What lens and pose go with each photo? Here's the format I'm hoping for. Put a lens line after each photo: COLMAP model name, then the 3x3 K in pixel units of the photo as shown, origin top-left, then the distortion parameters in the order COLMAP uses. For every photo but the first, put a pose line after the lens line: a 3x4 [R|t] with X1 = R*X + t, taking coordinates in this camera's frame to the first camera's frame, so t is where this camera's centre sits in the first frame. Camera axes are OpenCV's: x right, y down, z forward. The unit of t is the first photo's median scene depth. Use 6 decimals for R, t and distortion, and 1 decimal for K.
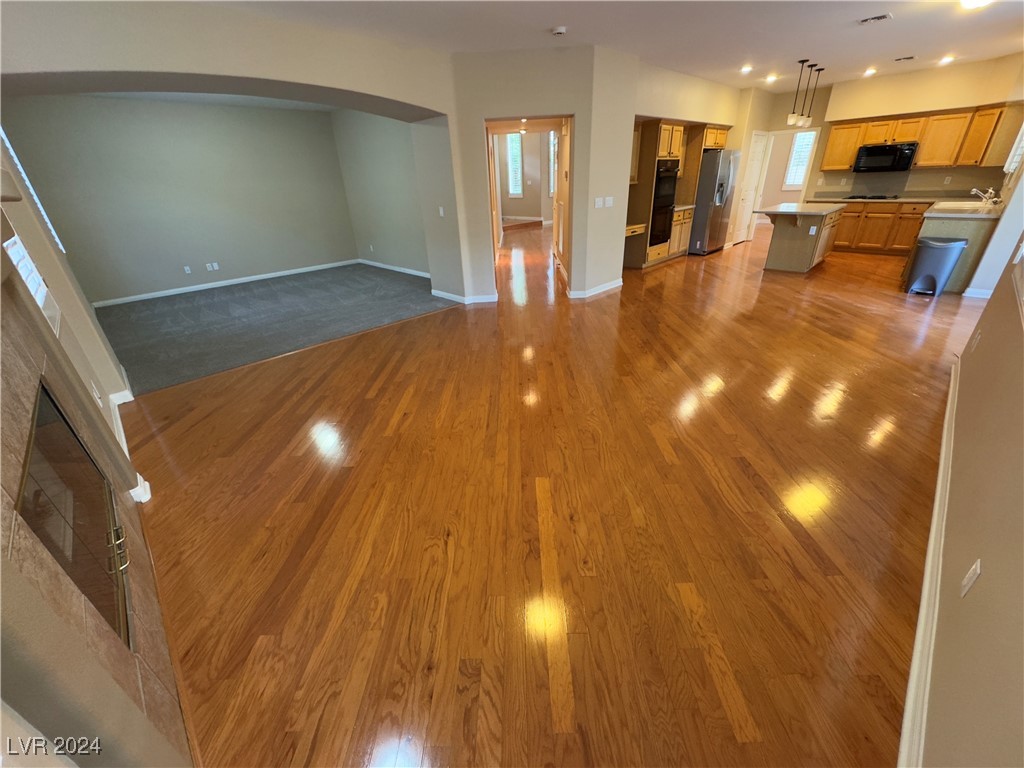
lens RADIAL K [[408.1, 0, 509.7], [0, 408.1, 381.9], [0, 0, 1]] dist [0.001908, 0.000131]
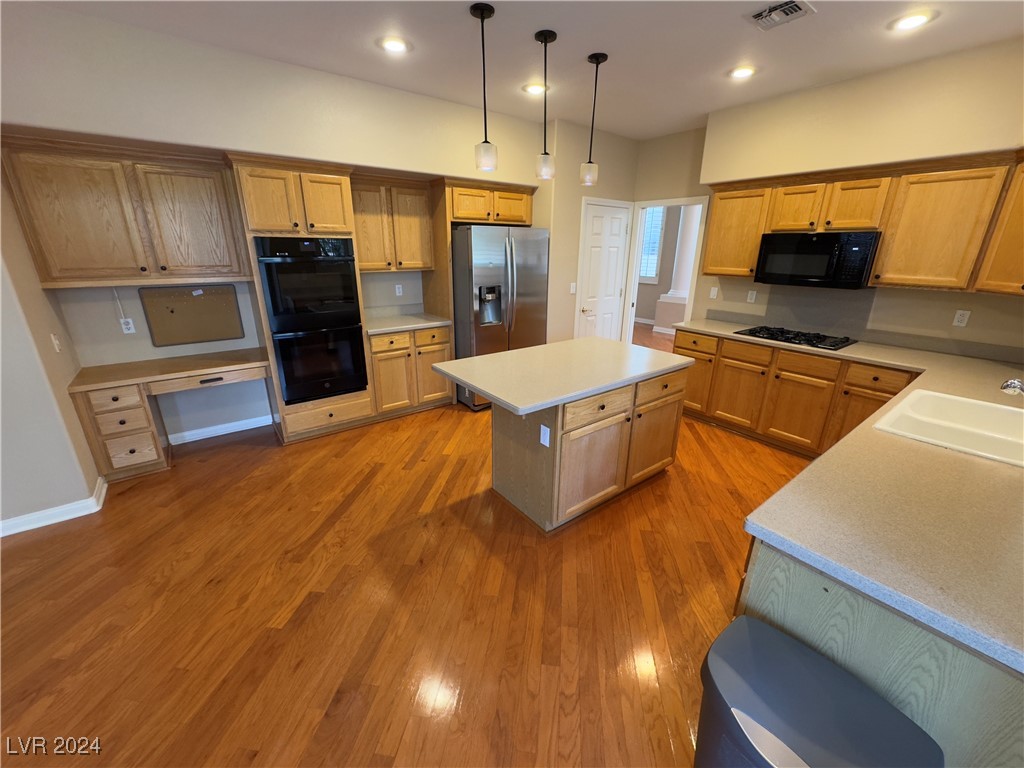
lens RADIAL K [[408.1, 0, 512.3], [0, 408.1, 383.1], [0, 0, 1]] dist [0.001908, 0.000131]
pose [[0.990160, 0.089373, -0.107684, 0.630596], [-0.103272, 0.985950, -0.131291, -0.307882], [0.094438, 0.141120, 0.985478, 0.522788]]
